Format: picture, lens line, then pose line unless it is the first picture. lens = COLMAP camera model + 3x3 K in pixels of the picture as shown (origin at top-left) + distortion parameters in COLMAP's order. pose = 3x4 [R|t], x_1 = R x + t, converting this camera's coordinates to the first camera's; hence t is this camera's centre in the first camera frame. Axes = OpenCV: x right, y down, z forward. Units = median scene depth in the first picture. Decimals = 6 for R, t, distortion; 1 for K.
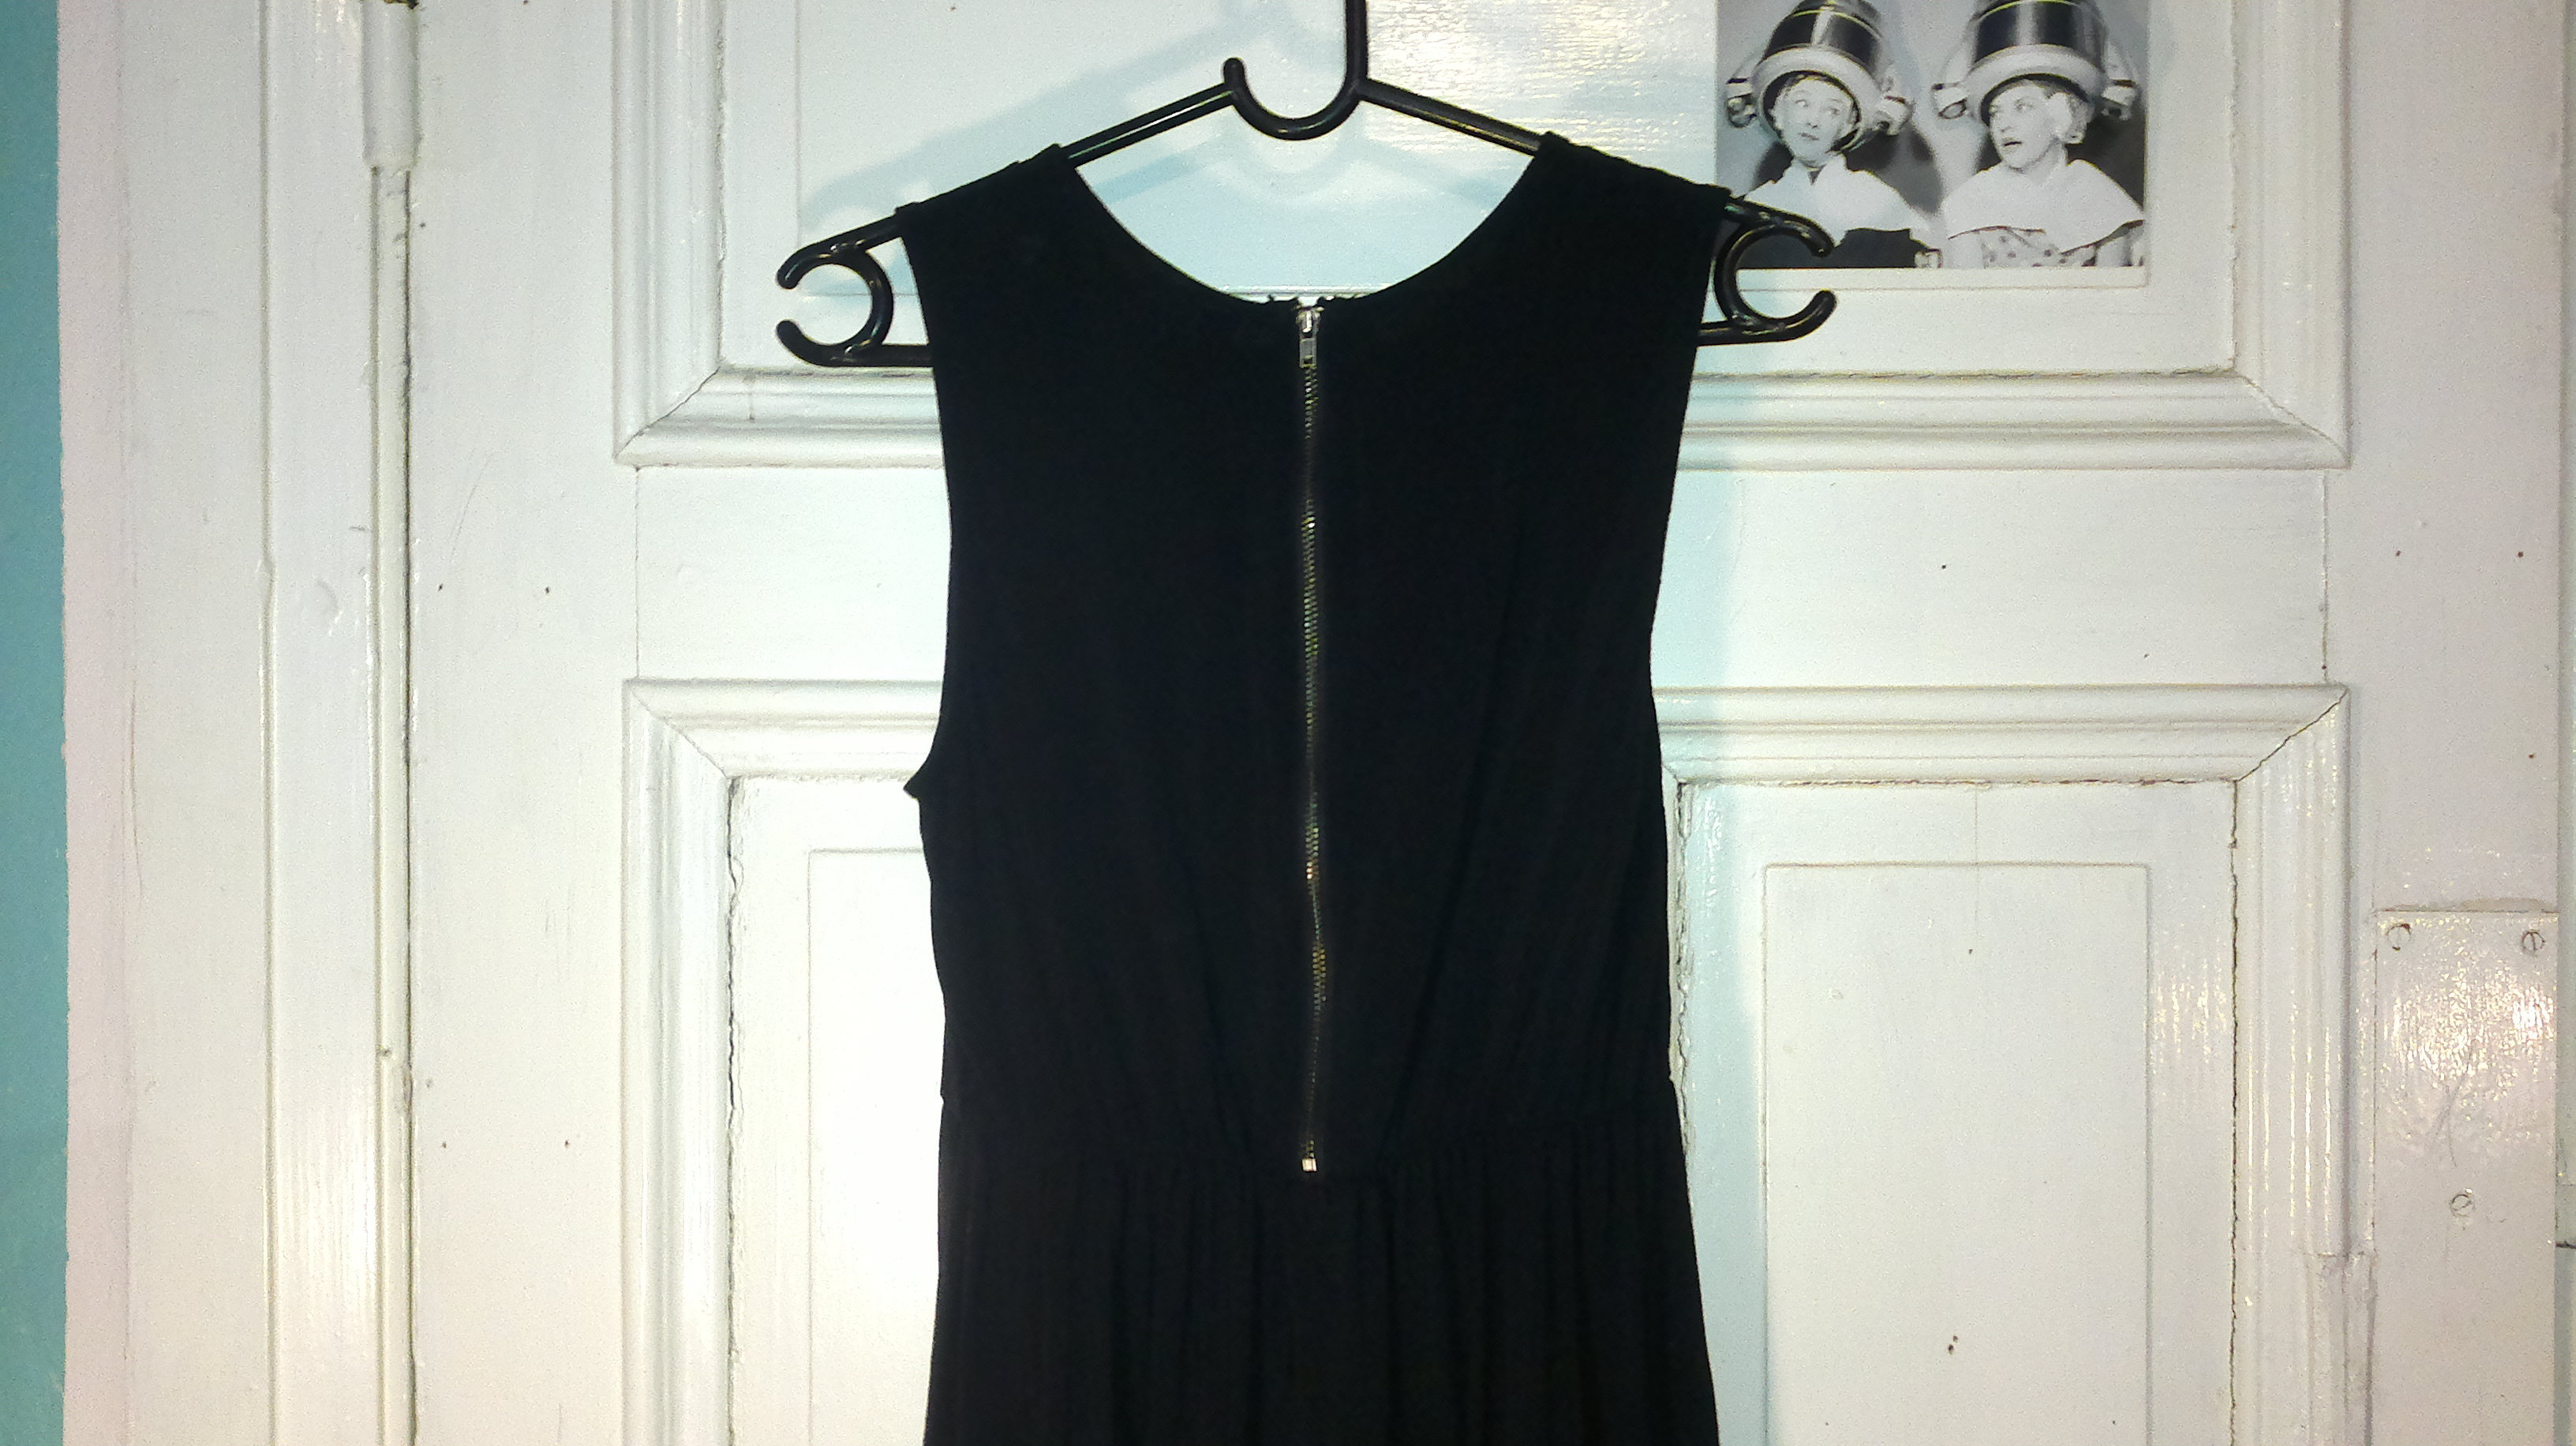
lens RADIAL K [[2497.5, 0, 1229.6], [0, 2497.5, 744.1], [0, 0, 1]] dist [-0.005584, 0.000000]
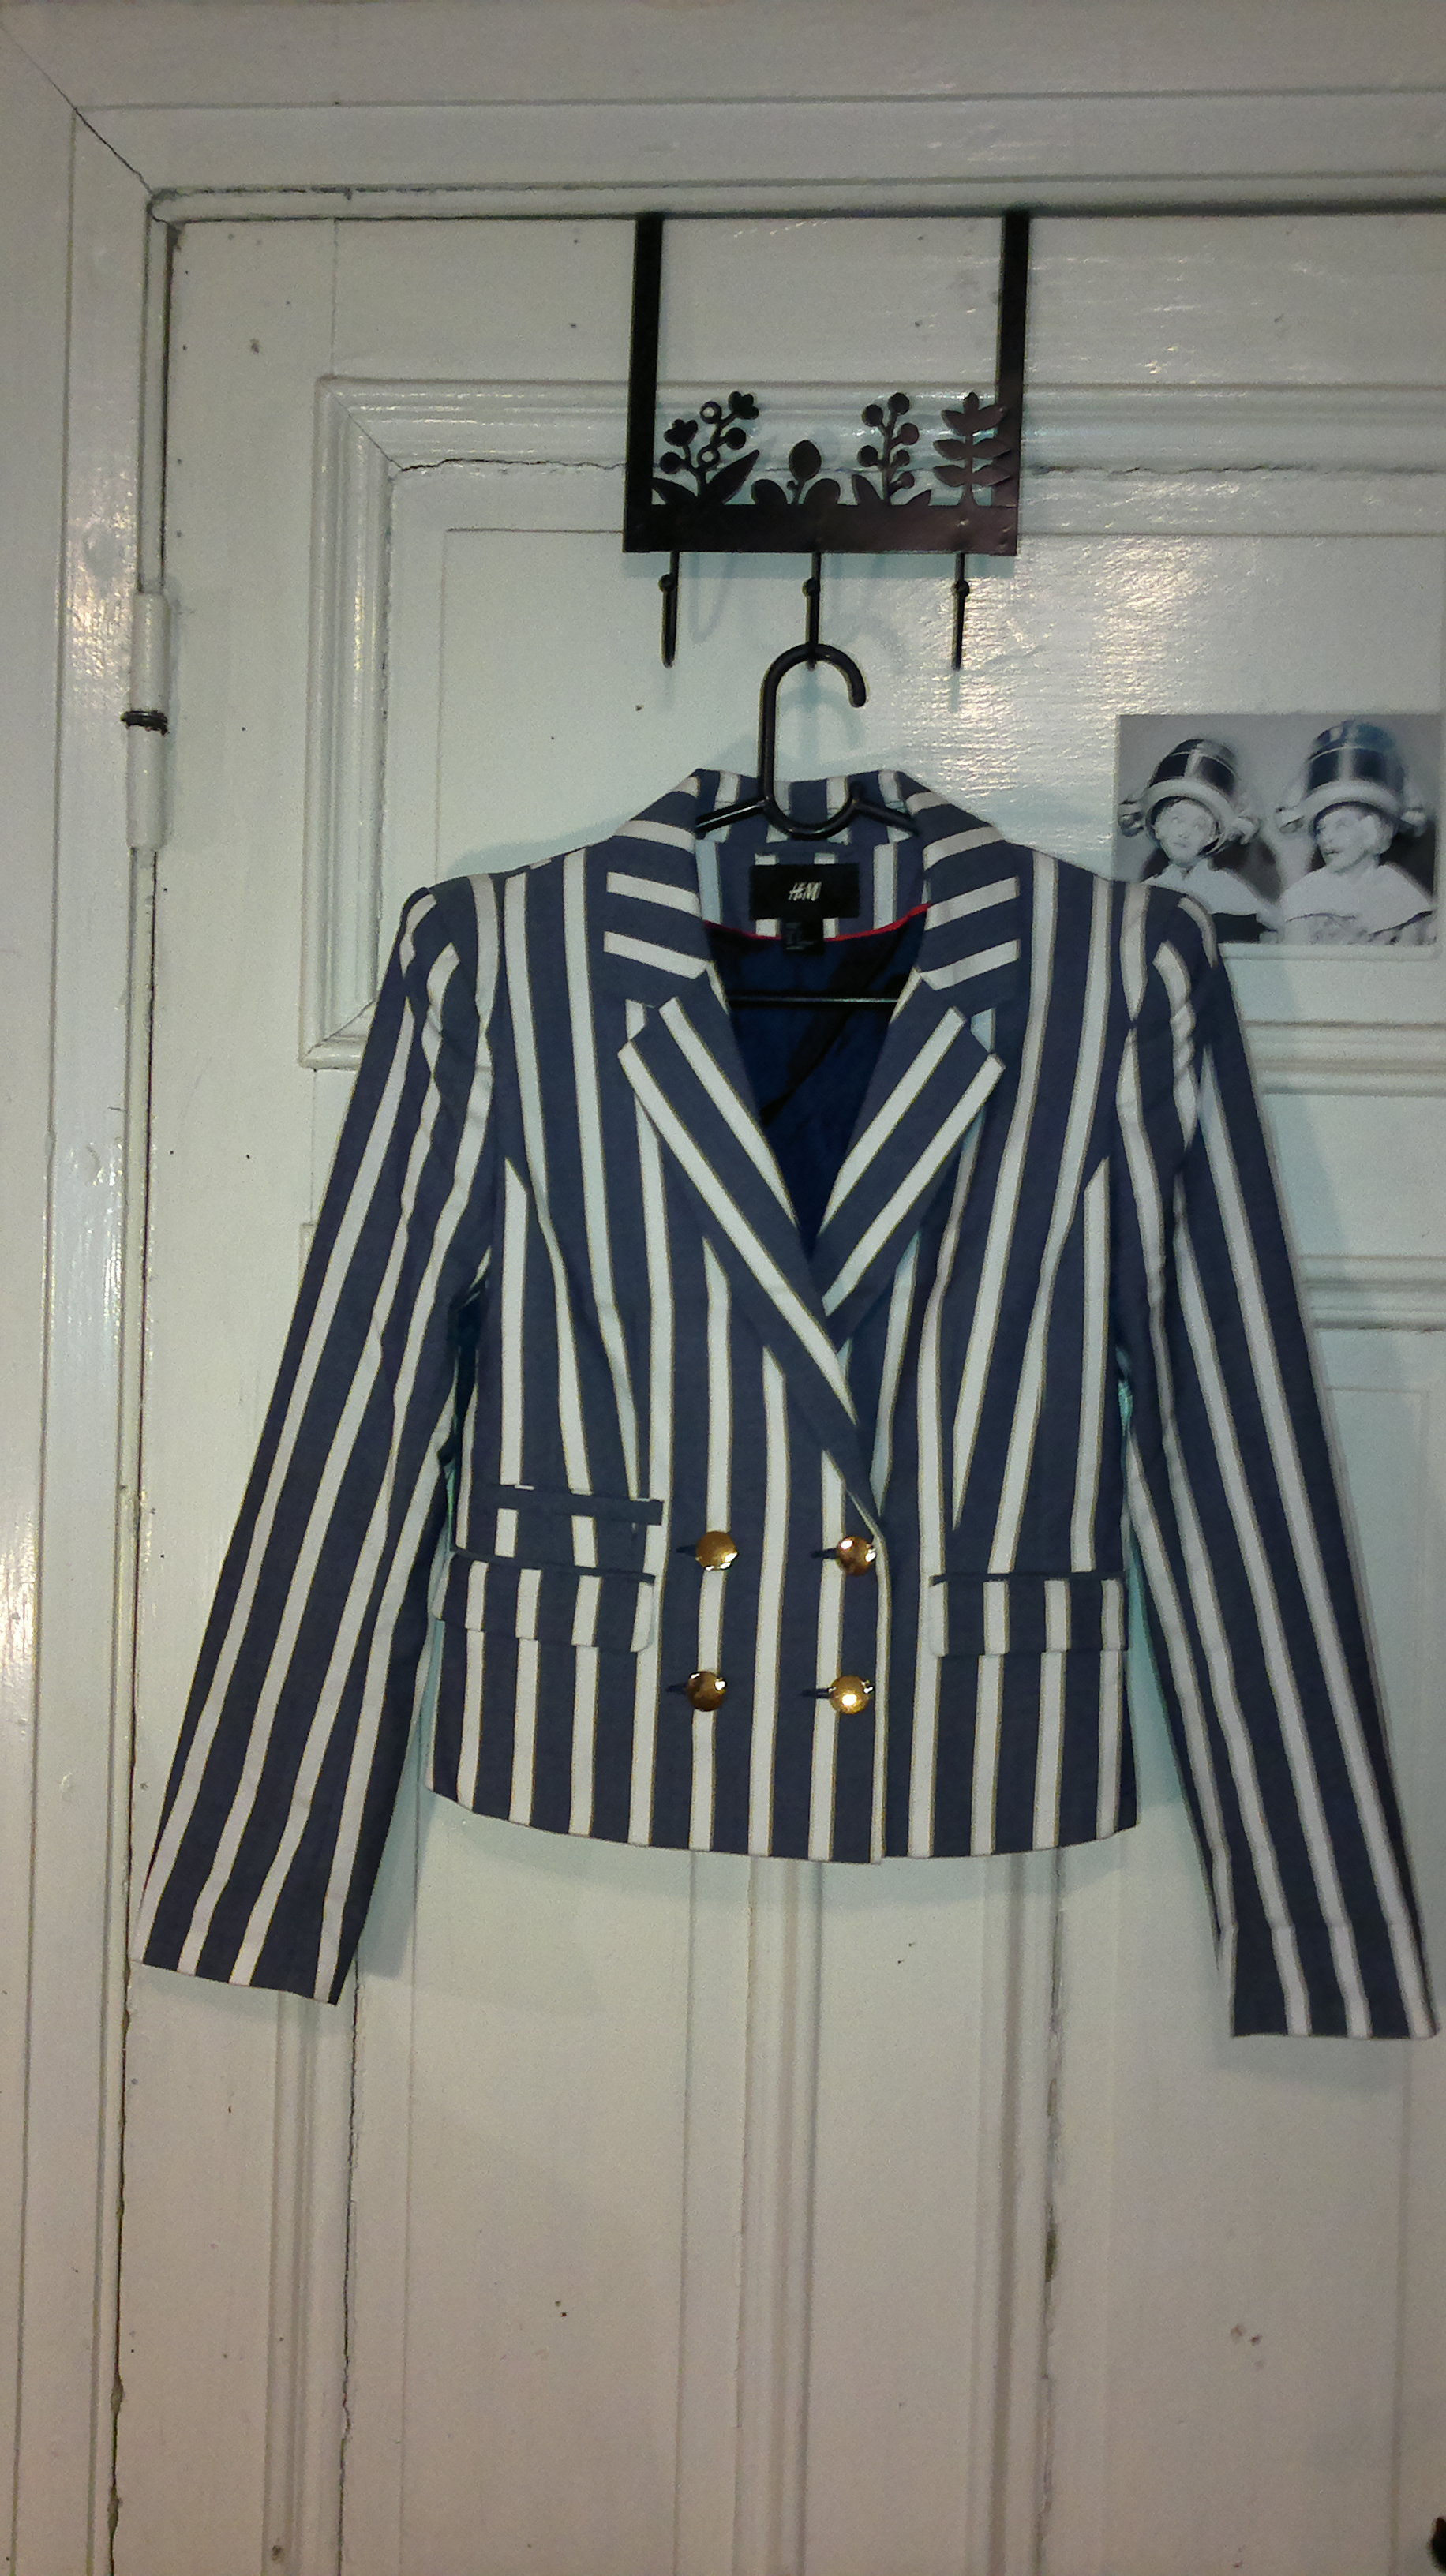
lens RADIAL K [[2243.6, 0, 685.8], [0, 2243.6, 1344.0], [0, 0, 1]] dist [0.011101, -0.023618]
pose [[0.998185, 0.029745, -0.052372, 0.035897], [-0.029679, 0.999557, 0.002033, 0.032065], [0.052410, -0.000475, 0.998626, -0.225709]]
